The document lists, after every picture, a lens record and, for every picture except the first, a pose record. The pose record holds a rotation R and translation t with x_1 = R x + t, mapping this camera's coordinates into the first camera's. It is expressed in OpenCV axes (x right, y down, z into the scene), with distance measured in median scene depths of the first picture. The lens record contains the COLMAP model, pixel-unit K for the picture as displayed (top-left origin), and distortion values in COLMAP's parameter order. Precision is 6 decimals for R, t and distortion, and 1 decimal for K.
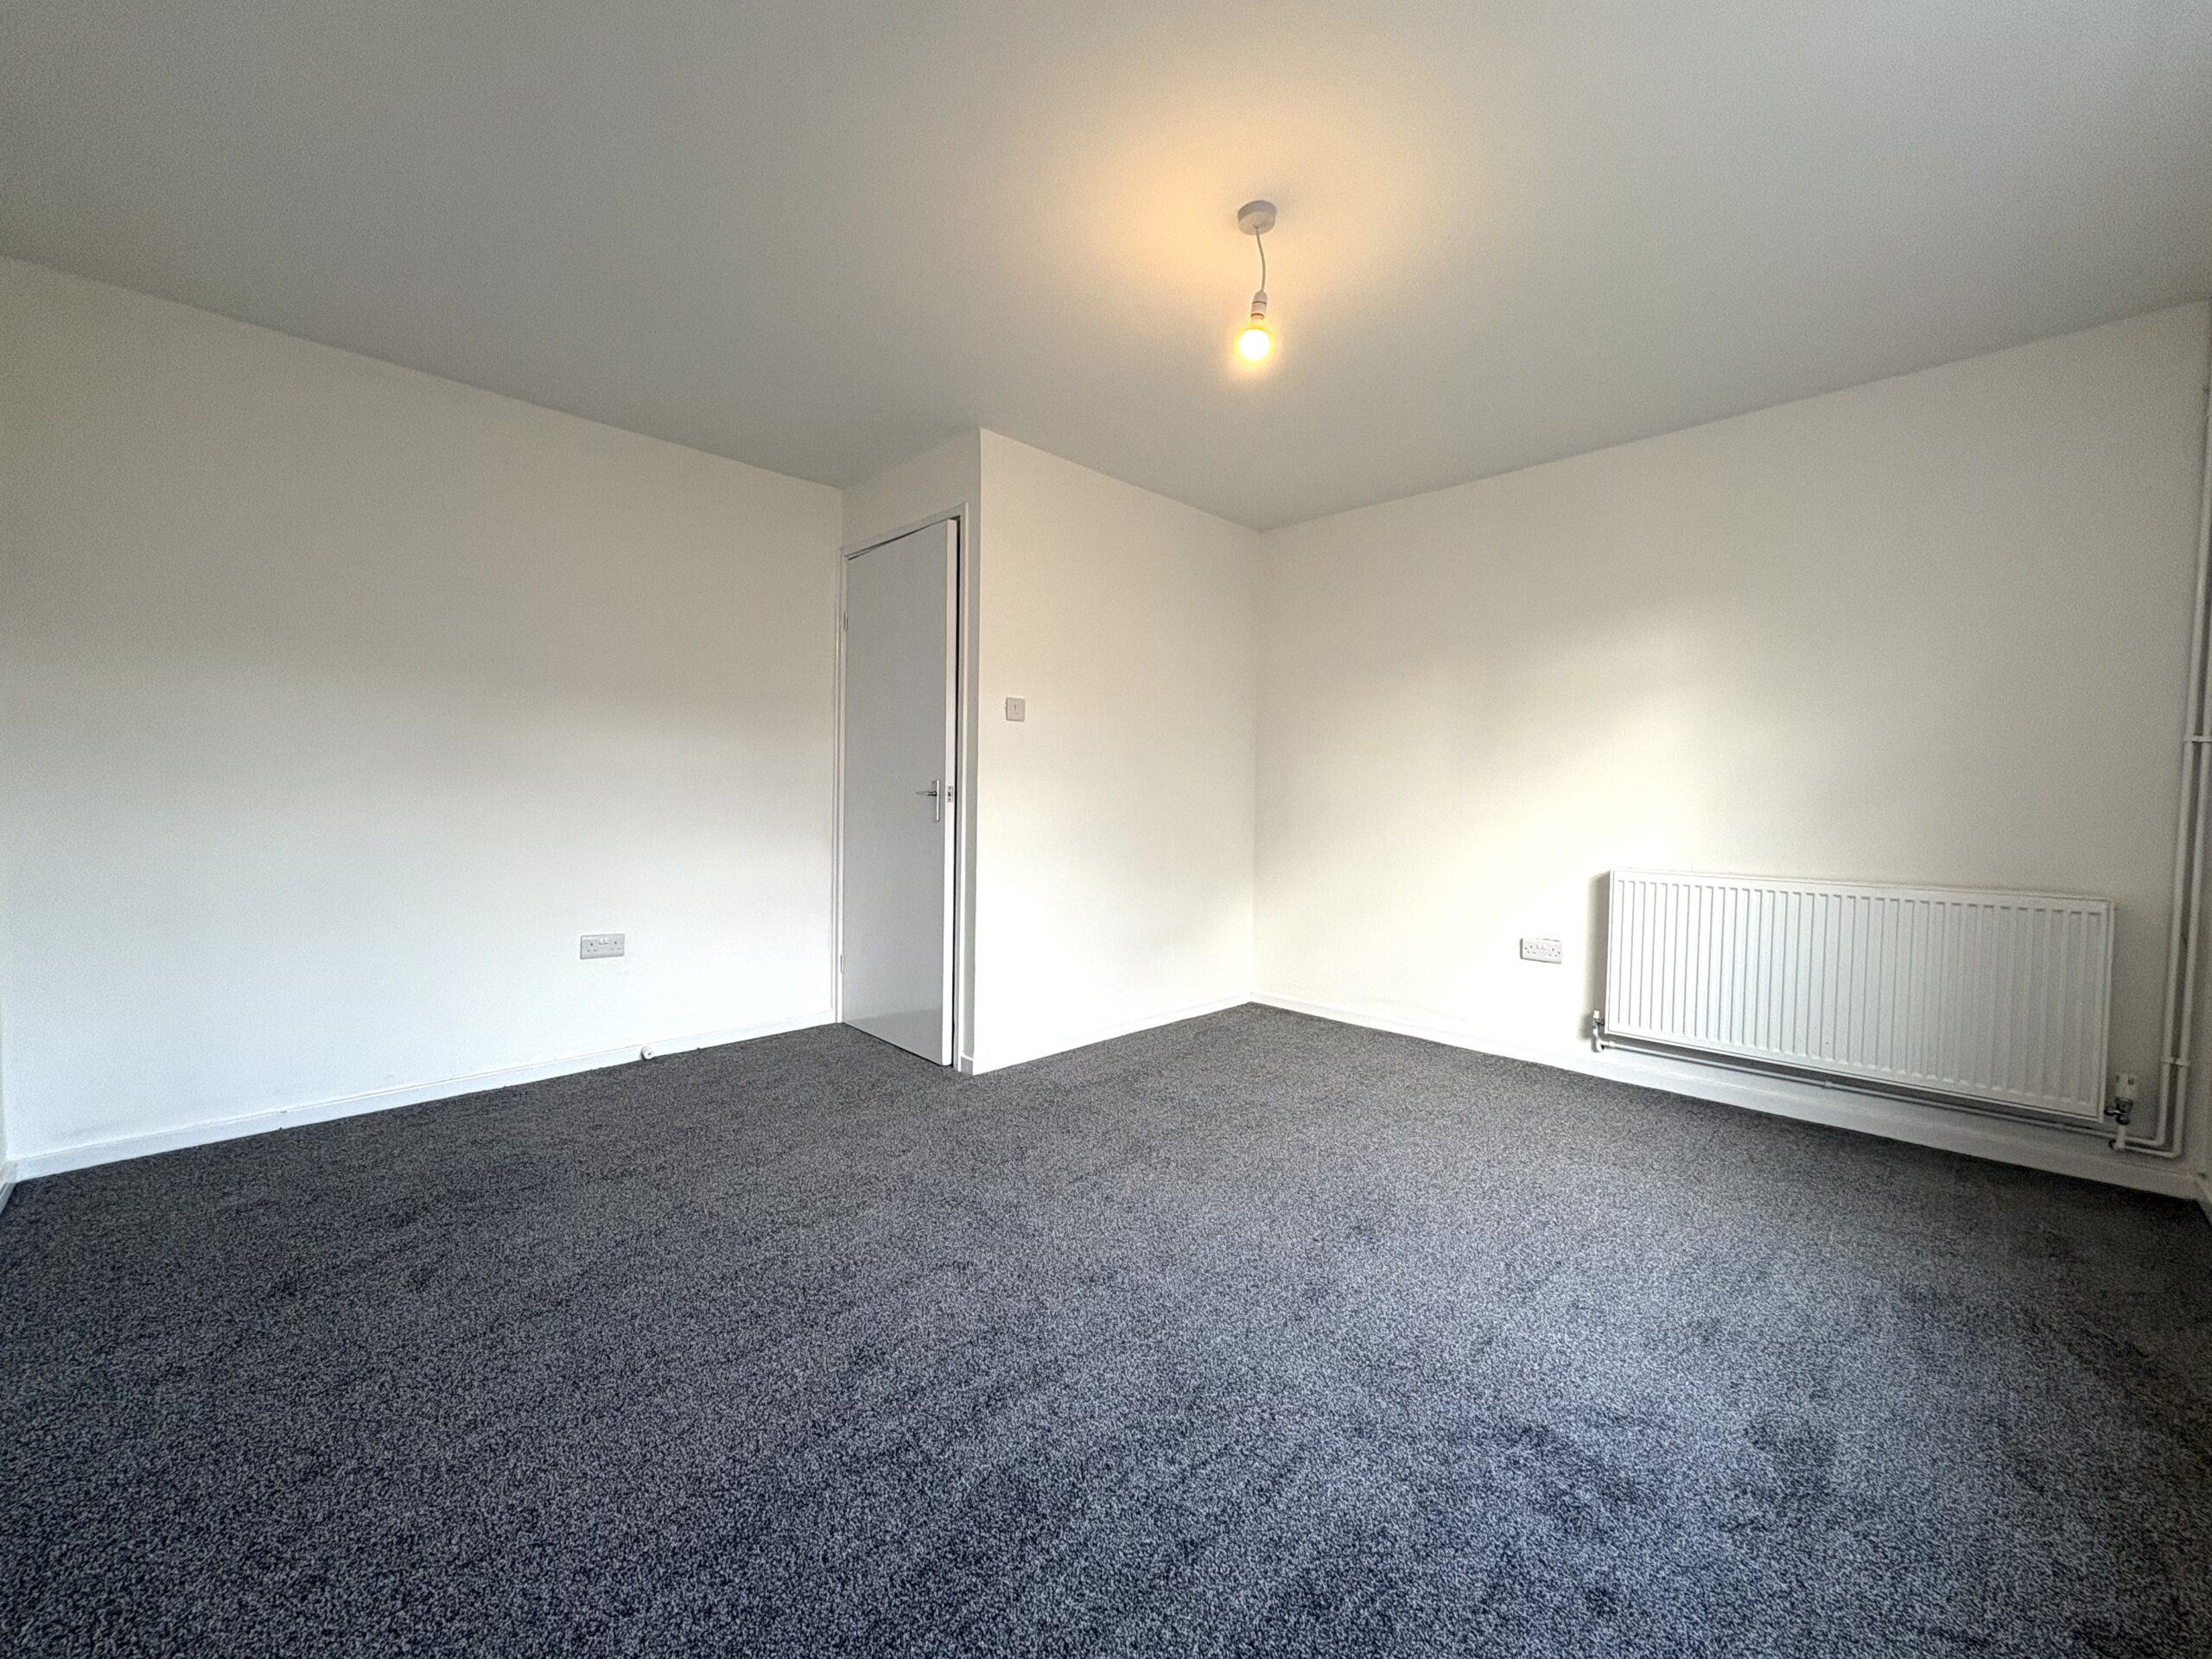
lens RADIAL K [[885.9, 0, 1108.6], [0, 885.9, 832.4], [0, 0, 1]] dist [-0.002511, -0.000258]
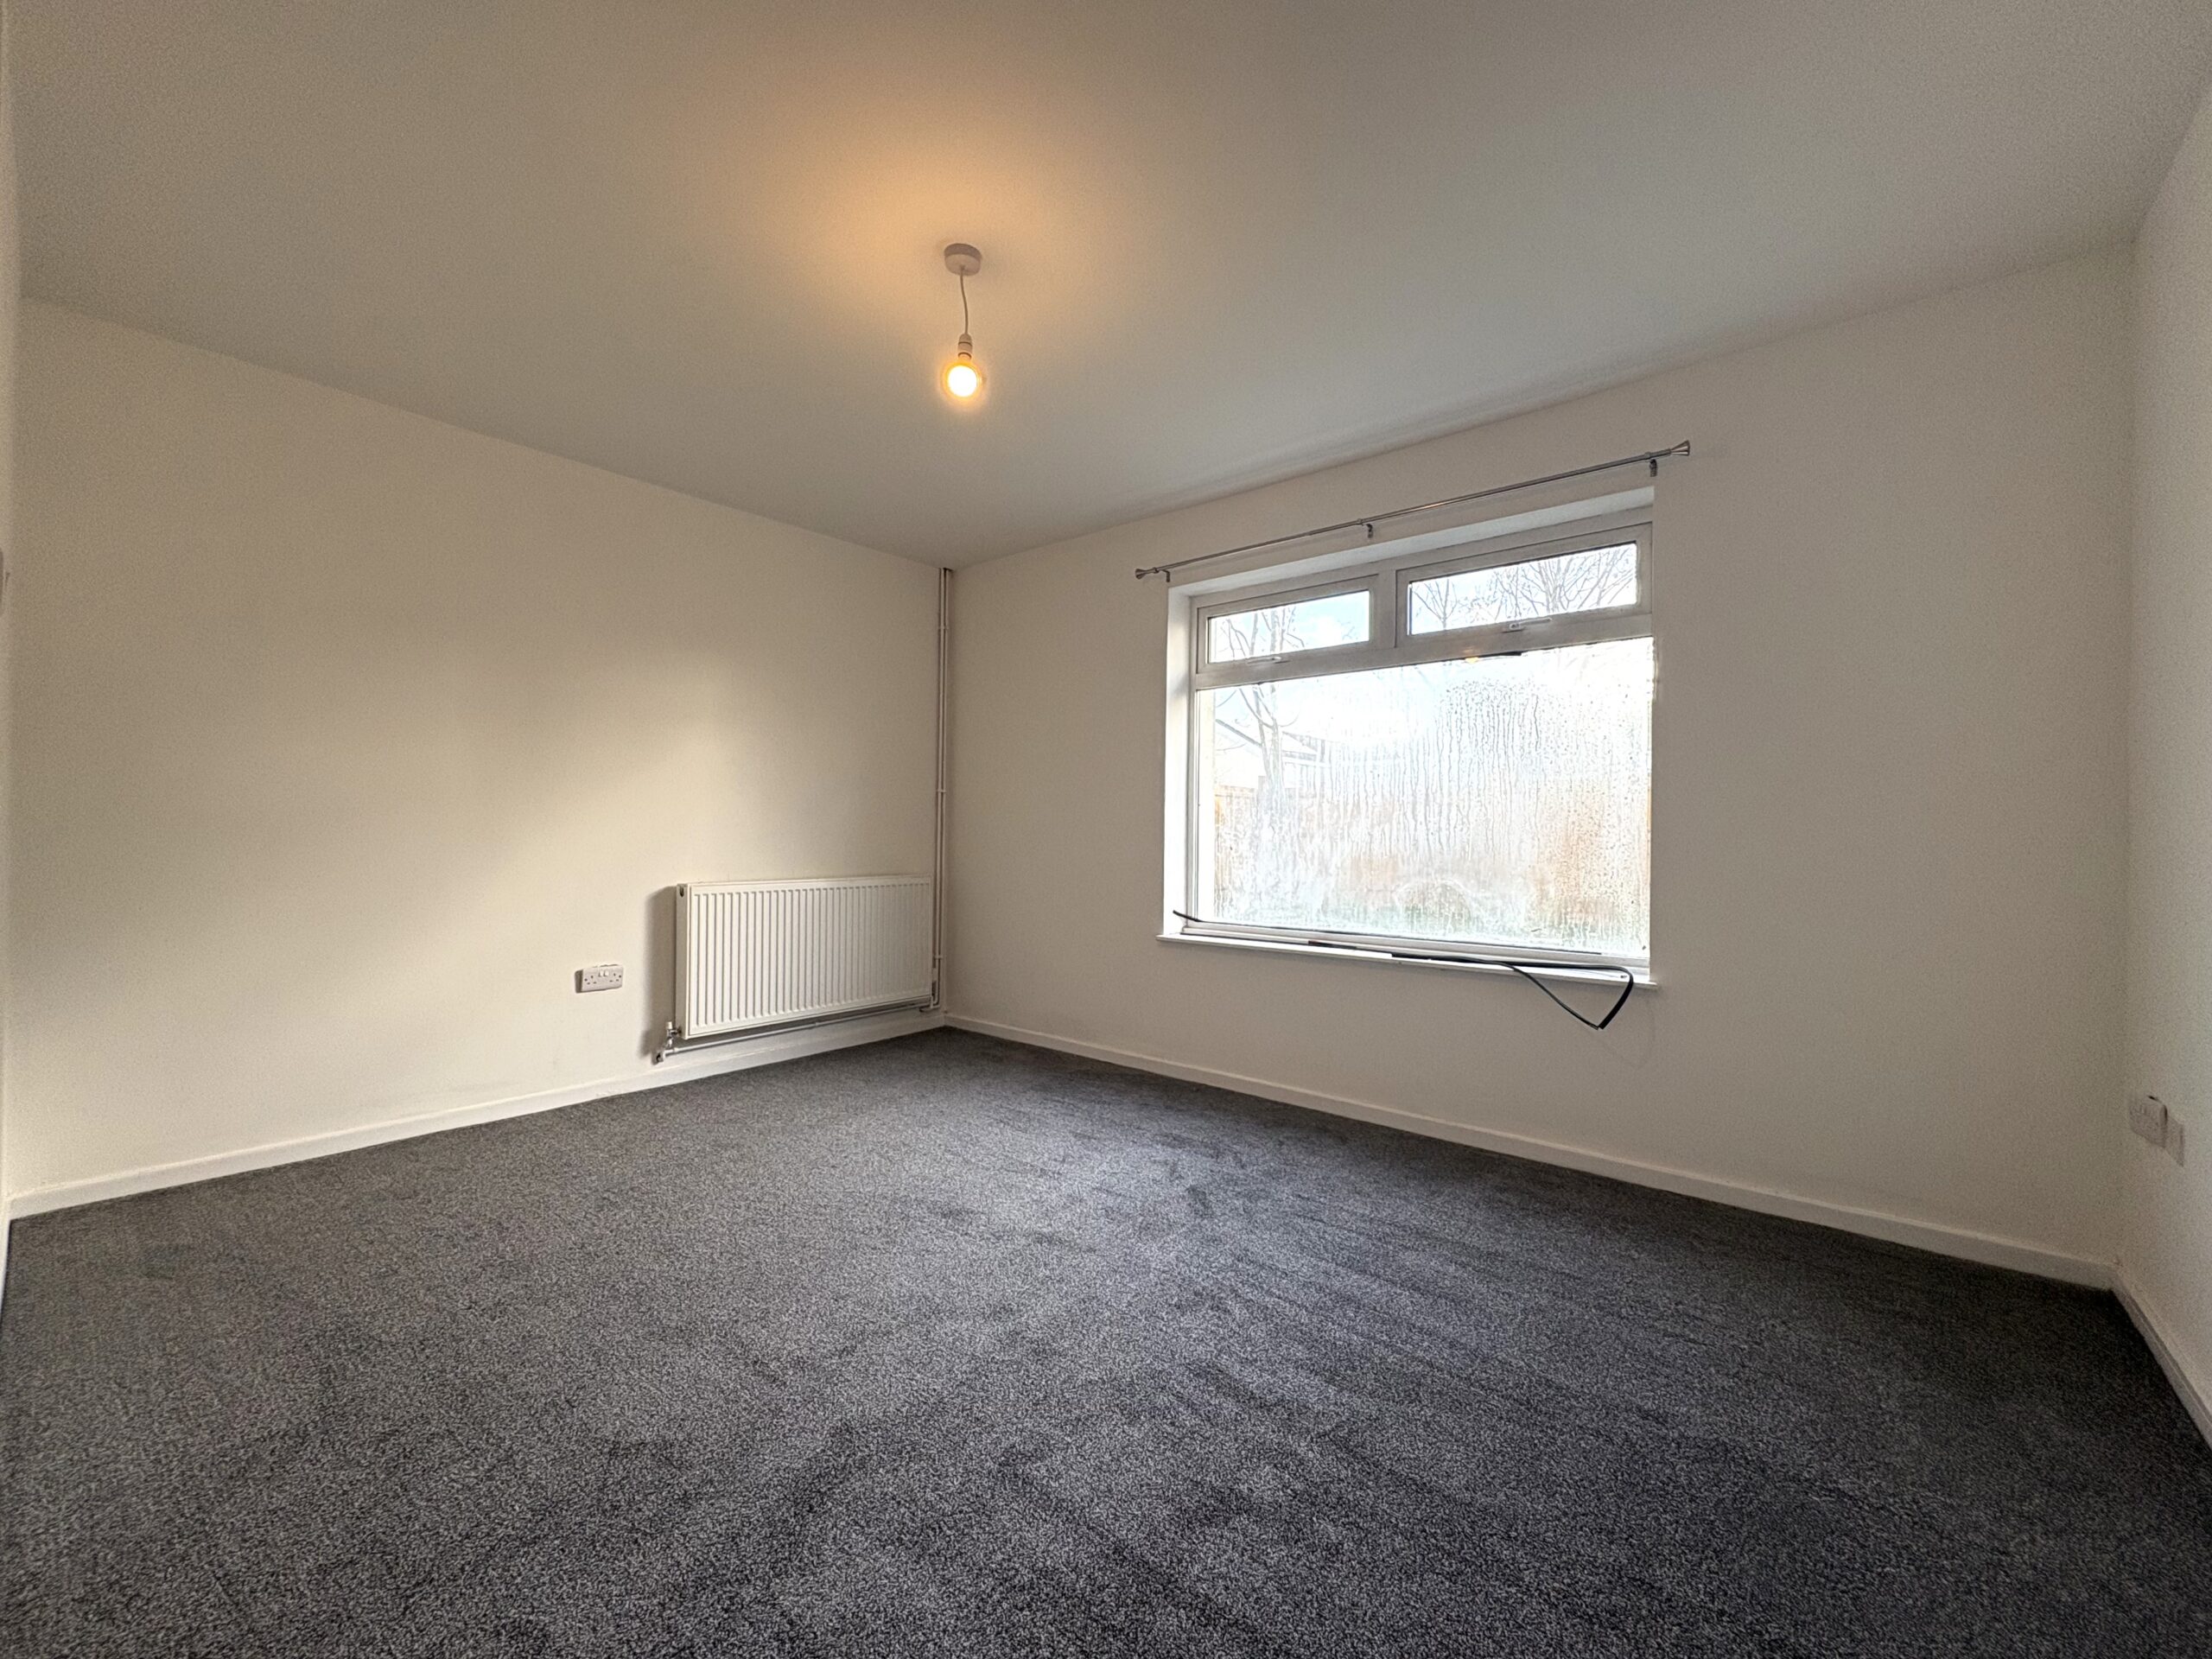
lens RADIAL K [[885.9, 0, 1108.6], [0, 885.9, 832.4], [0, 0, 1]] dist [-0.002511, -0.000258]
pose [[-0.104849, -0.013518, 0.994396, -0.818036], [0.024521, 0.999568, 0.016174, -0.040290], [-0.994186, 0.026080, -0.104472, 0.890819]]
